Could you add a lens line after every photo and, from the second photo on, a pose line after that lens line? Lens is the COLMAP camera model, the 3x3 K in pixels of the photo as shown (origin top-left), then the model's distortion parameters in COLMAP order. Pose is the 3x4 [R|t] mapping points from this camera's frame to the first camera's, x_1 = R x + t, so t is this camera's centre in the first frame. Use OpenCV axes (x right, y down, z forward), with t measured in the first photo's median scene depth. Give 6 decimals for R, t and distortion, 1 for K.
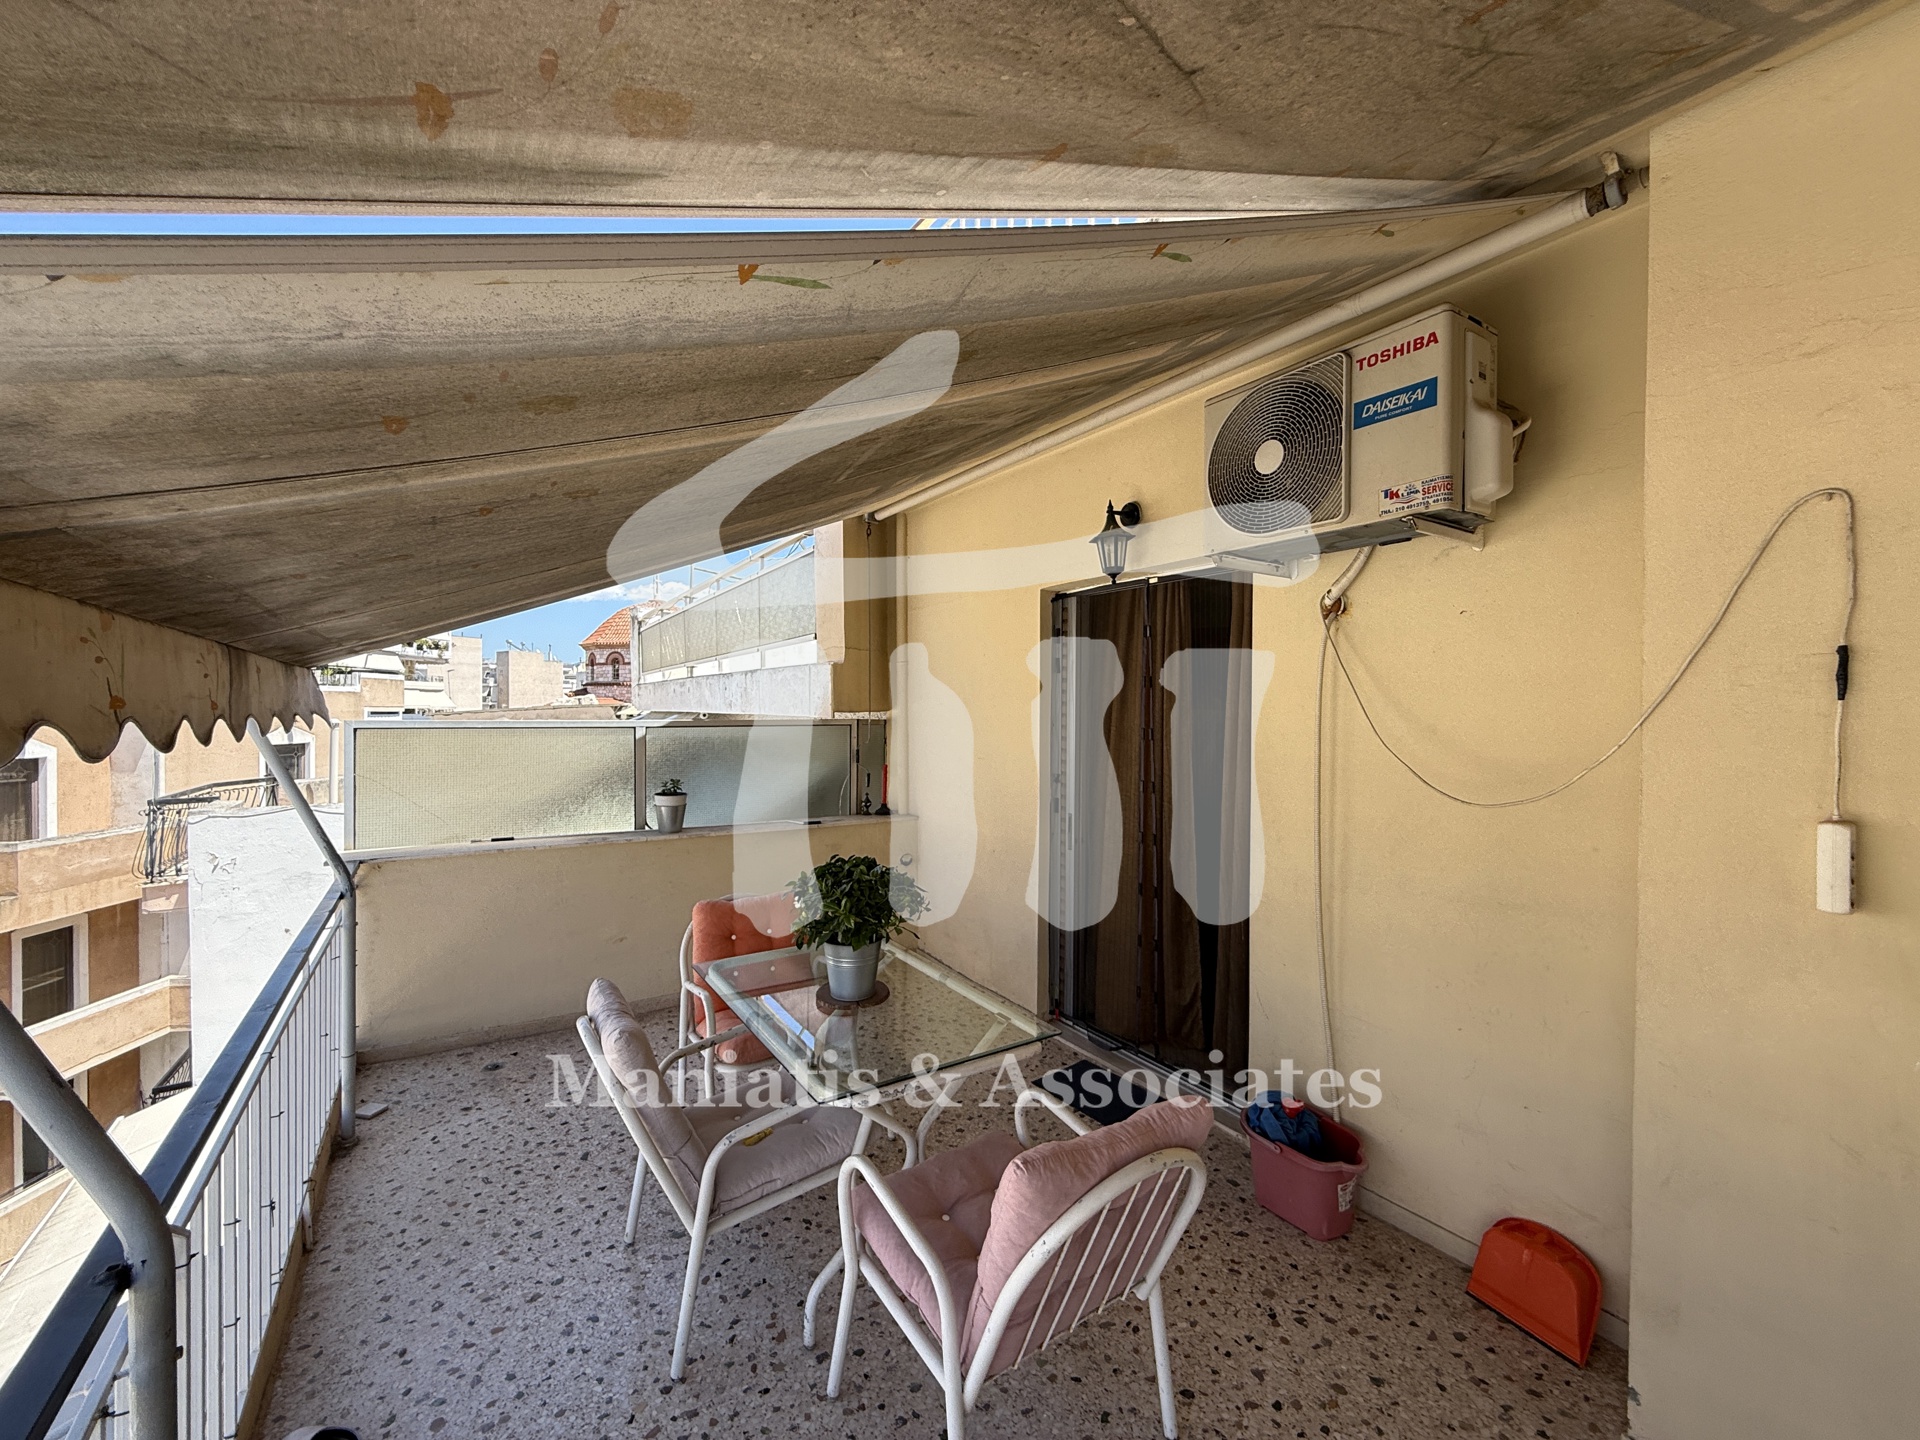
lens RADIAL K [[764.4, 0, 953.2], [0, 764.4, 719.5], [0, 0, 1]] dist [-0.000332, 0.000023]
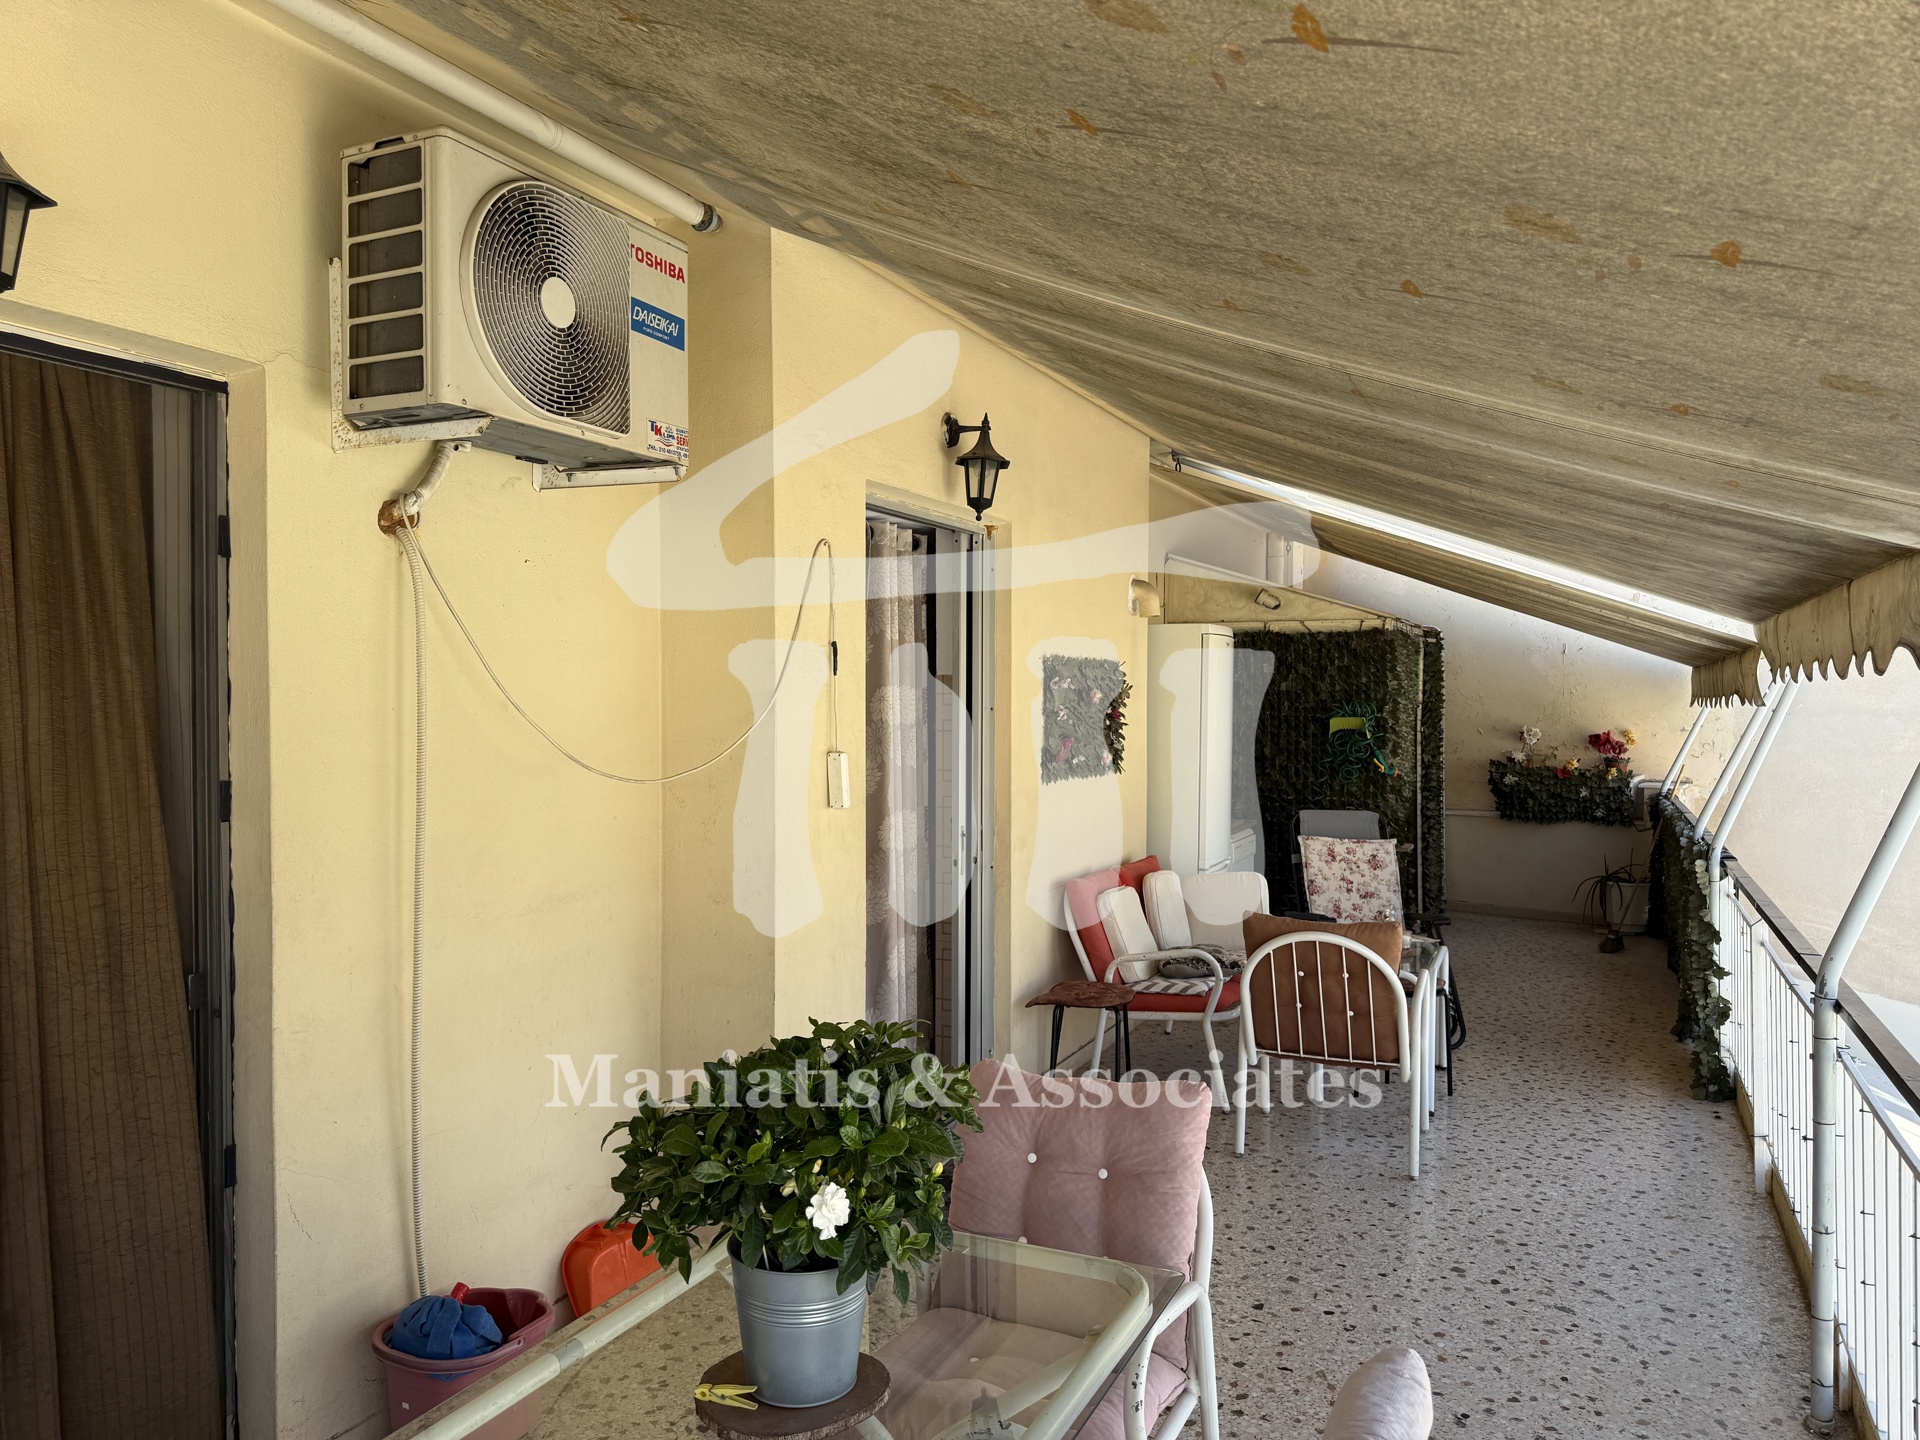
lens RADIAL K [[1343.6, 0, 961.9], [0, 1343.6, 721.9], [0, 0, 1]] dist [0.120162, -0.174504]
pose [[-0.519887, -0.026394, 0.853827, -0.915069], [0.000414, 0.999515, 0.031150, -0.012536], [-0.854235, 0.016548, -0.519623, 1.500947]]
